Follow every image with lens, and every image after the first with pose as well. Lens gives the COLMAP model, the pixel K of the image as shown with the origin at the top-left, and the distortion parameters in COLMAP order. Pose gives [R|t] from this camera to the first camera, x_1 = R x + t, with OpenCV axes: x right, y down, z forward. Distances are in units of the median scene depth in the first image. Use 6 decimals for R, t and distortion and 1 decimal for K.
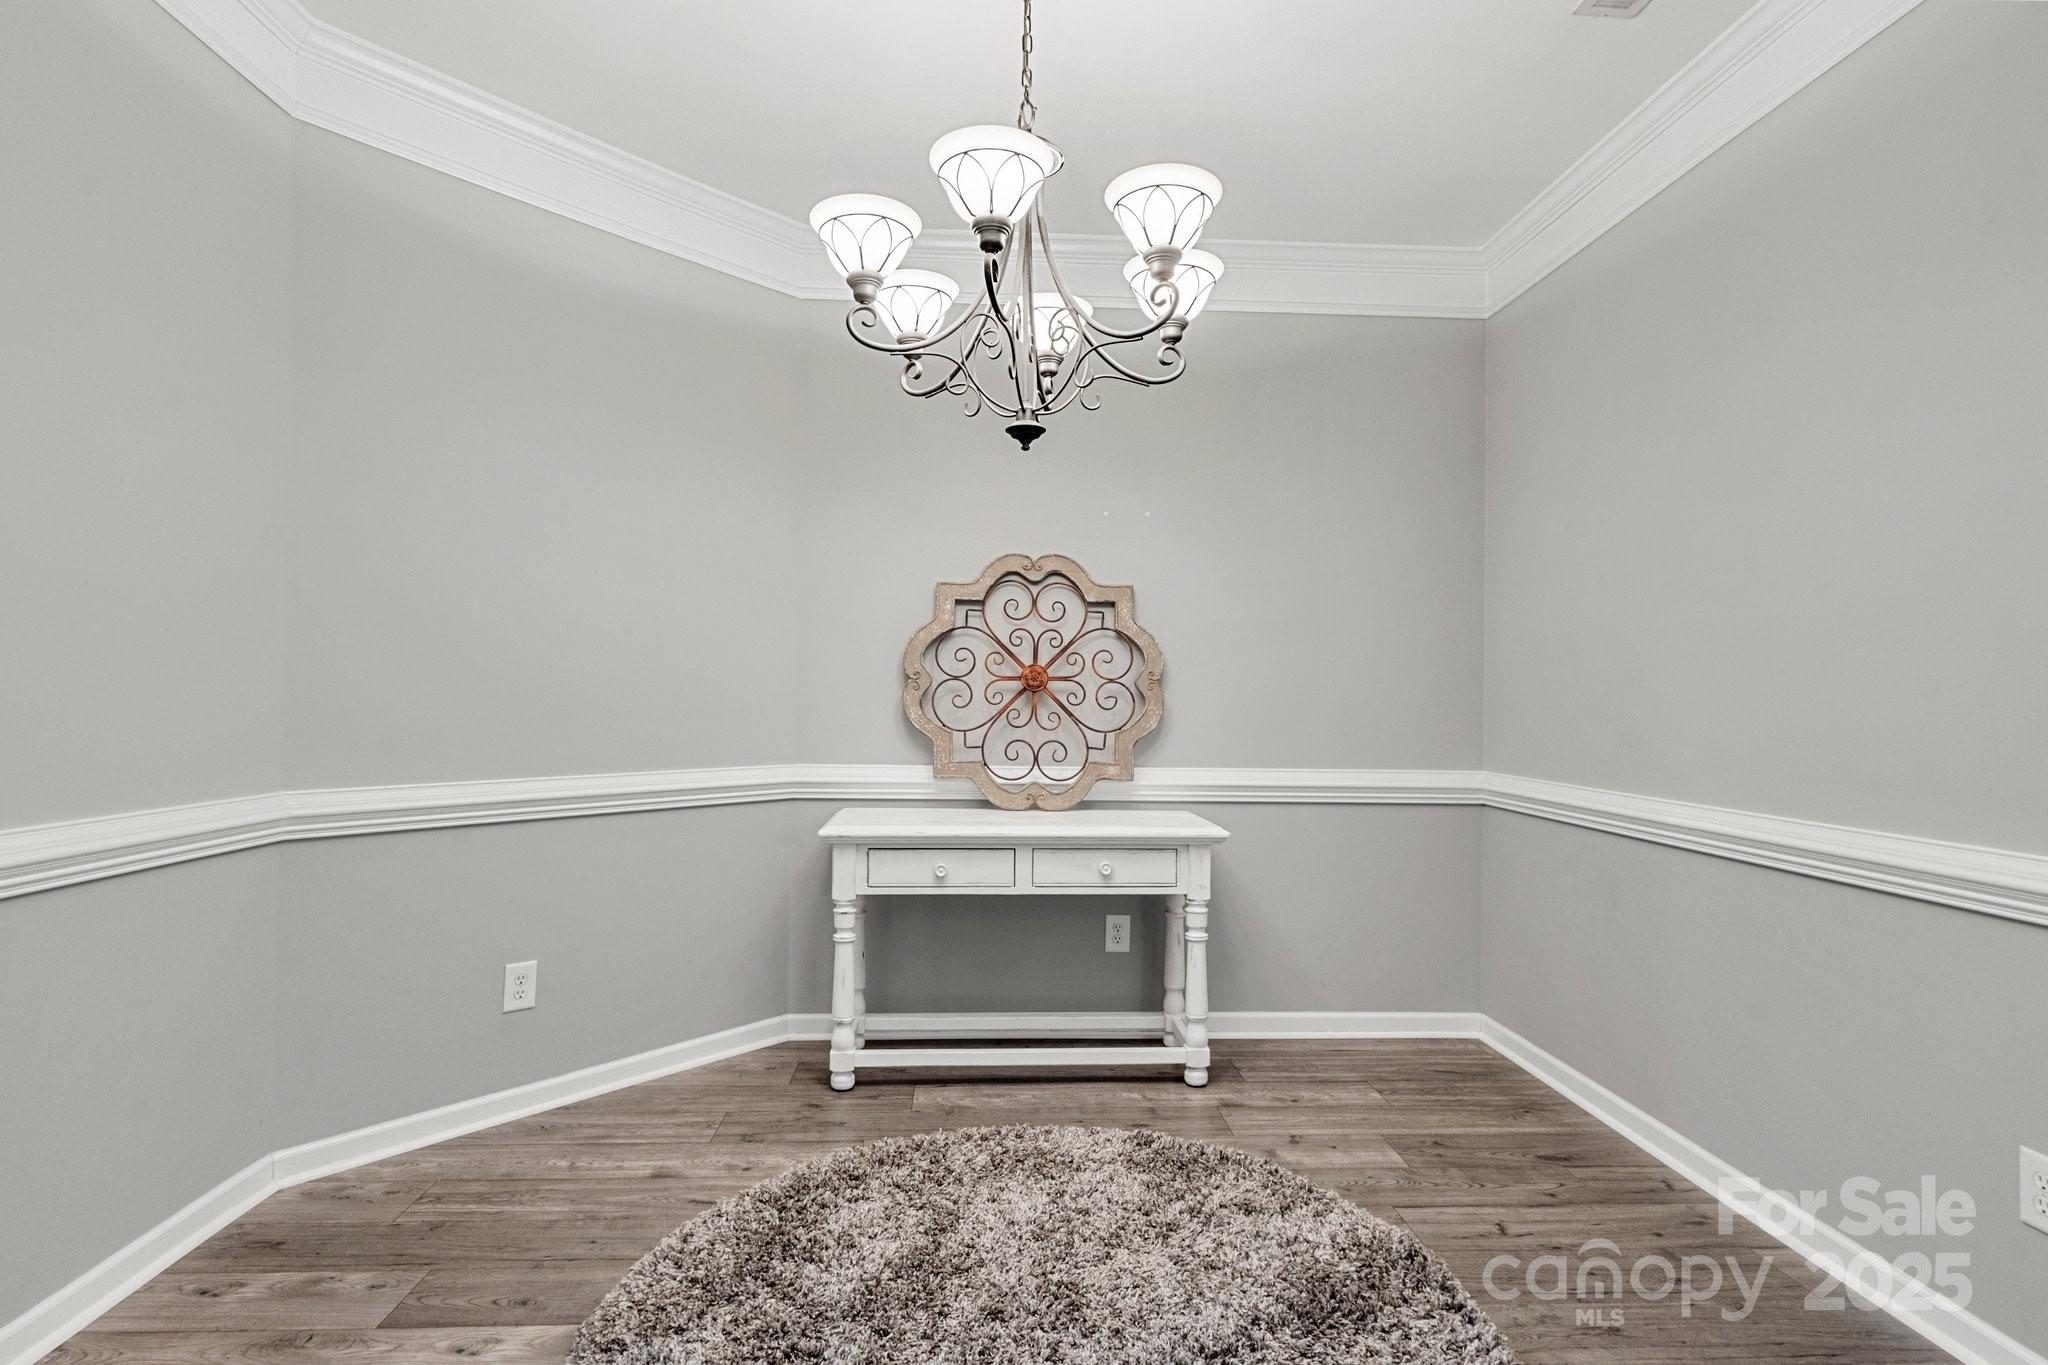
lens RADIAL K [[1011.7, 0, 1024.0], [0, 1011.7, 682.5], [0, 0, 1]] dist [0.000982, 0.000759]
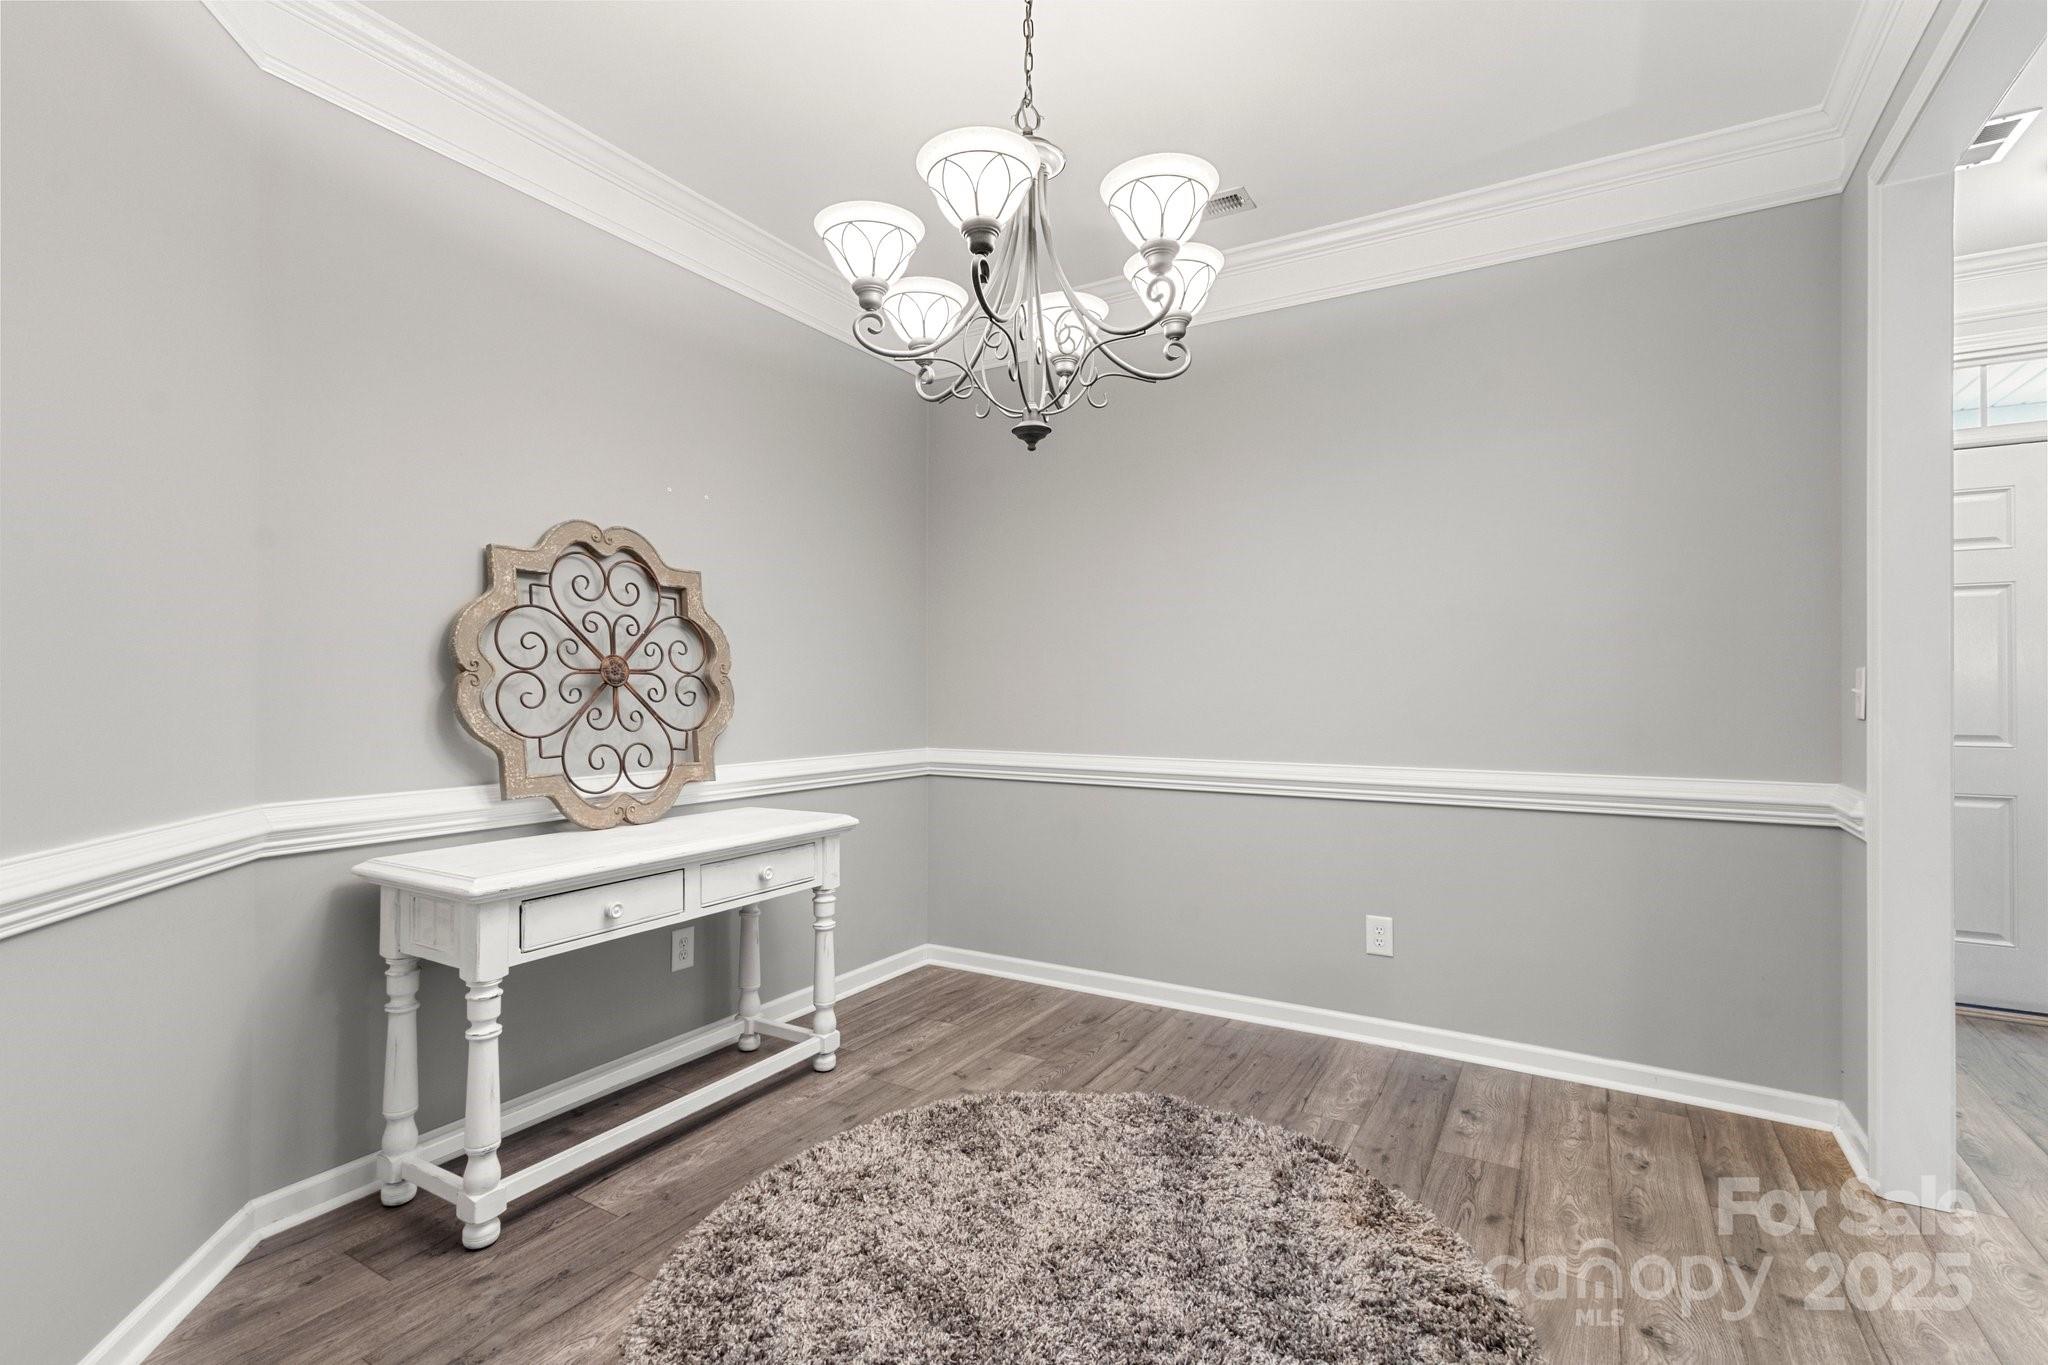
lens RADIAL K [[944.0, 0, 1016.7], [0, 944.0, 684.6], [0, 0, 1]] dist [0.004188, 0.000997]
pose [[0.554179, -0.005448, 0.832380, -0.465855], [-0.006277, 0.999923, 0.010724, -0.003558], [-0.832374, -0.011168, 0.554102, 0.282387]]
